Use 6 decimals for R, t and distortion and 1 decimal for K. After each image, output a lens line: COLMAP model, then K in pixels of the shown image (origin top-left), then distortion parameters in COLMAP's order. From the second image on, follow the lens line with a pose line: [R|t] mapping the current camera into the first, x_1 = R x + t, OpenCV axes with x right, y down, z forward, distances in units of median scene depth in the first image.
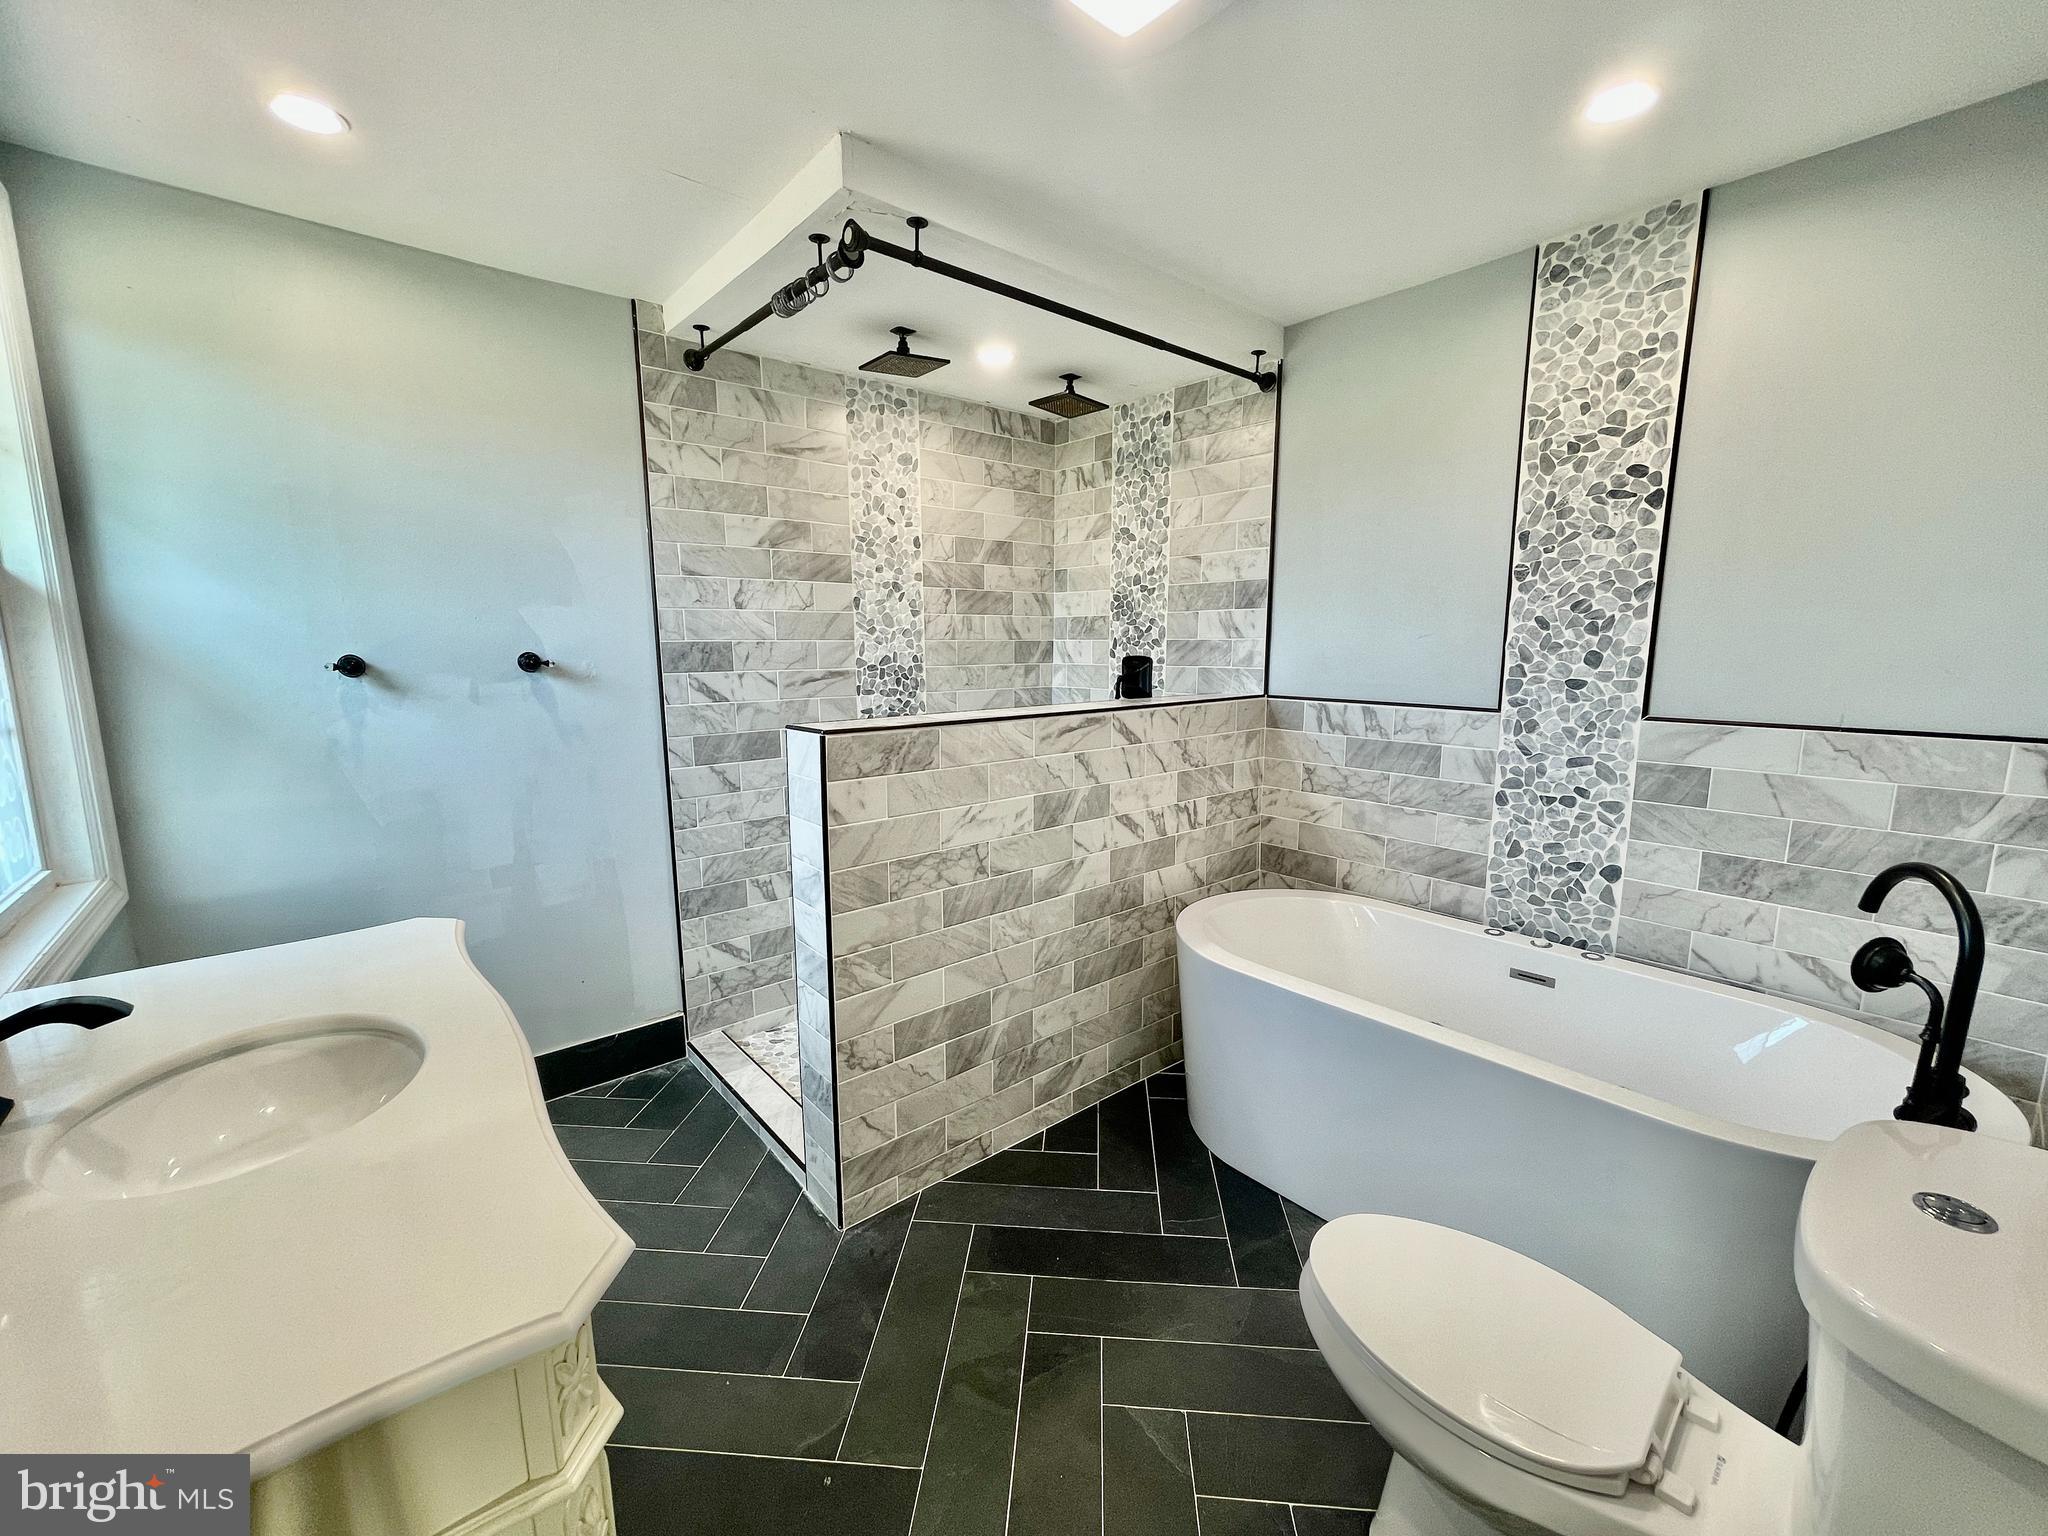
lens RADIAL K [[825.9, 0, 1025.3], [0, 825.9, 766.2], [0, 0, 1]] dist [-0.002435, 0.000569]
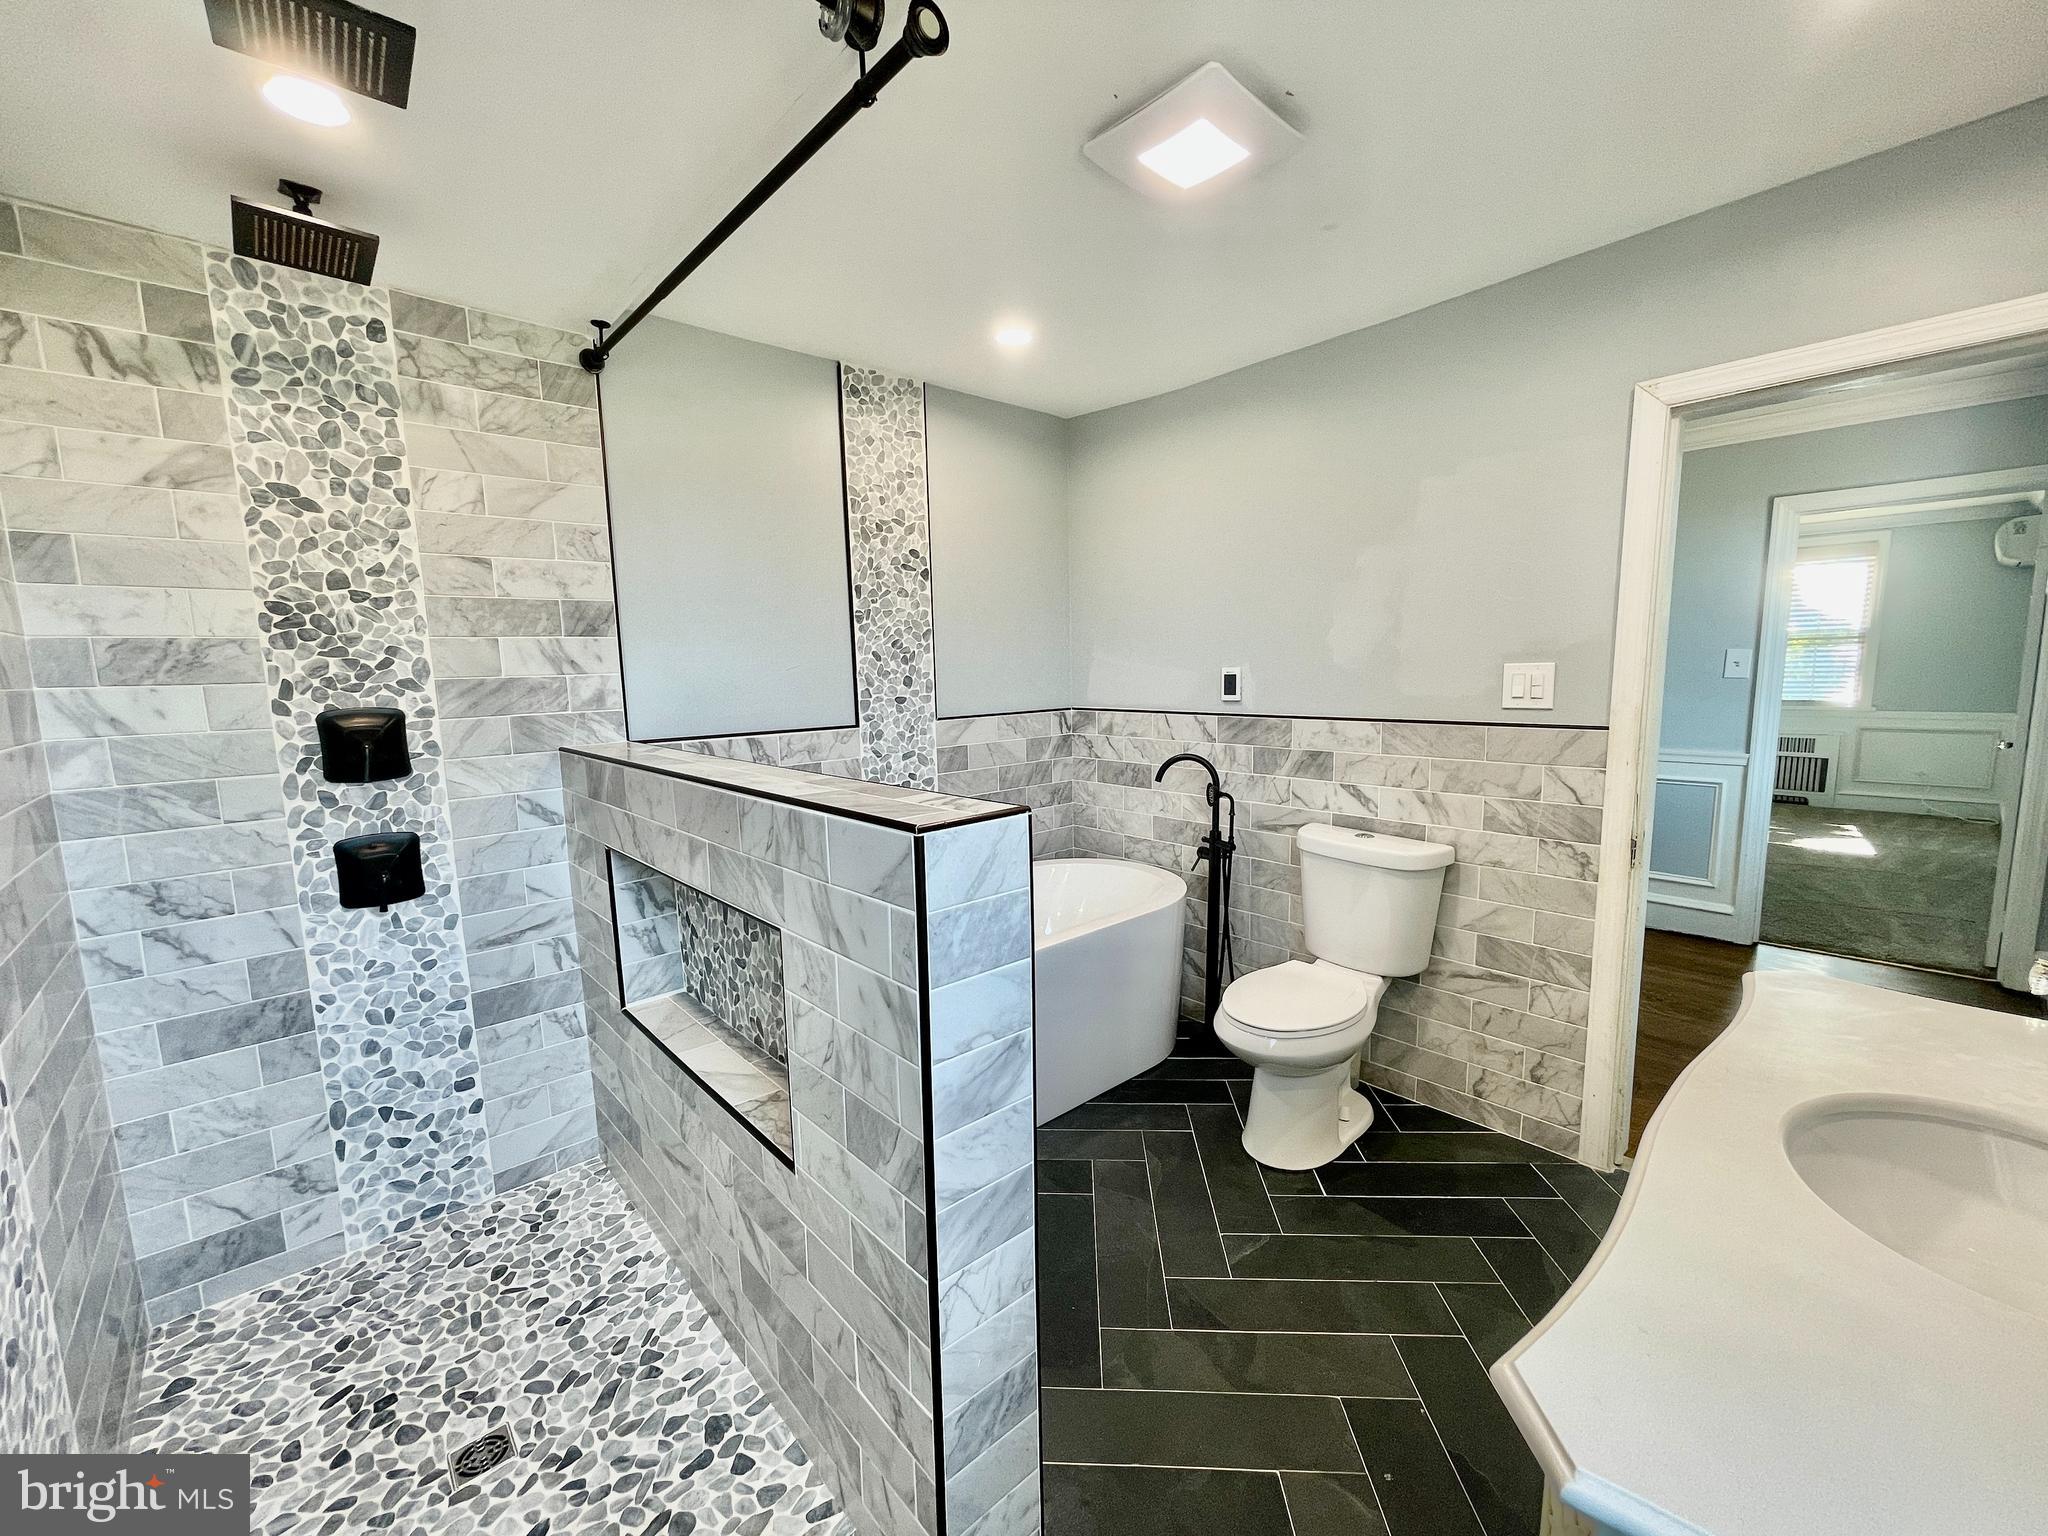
lens RADIAL K [[825.9, 0, 1026.5], [0, 825.9, 773.0], [0, 0, 1]] dist [-0.002435, 0.000569]
pose [[-0.029457, -0.129179, 0.991184, -0.709575], [0.174990, 0.975634, 0.132353, -0.123945], [-0.984129, 0.177346, -0.006135, 0.805407]]
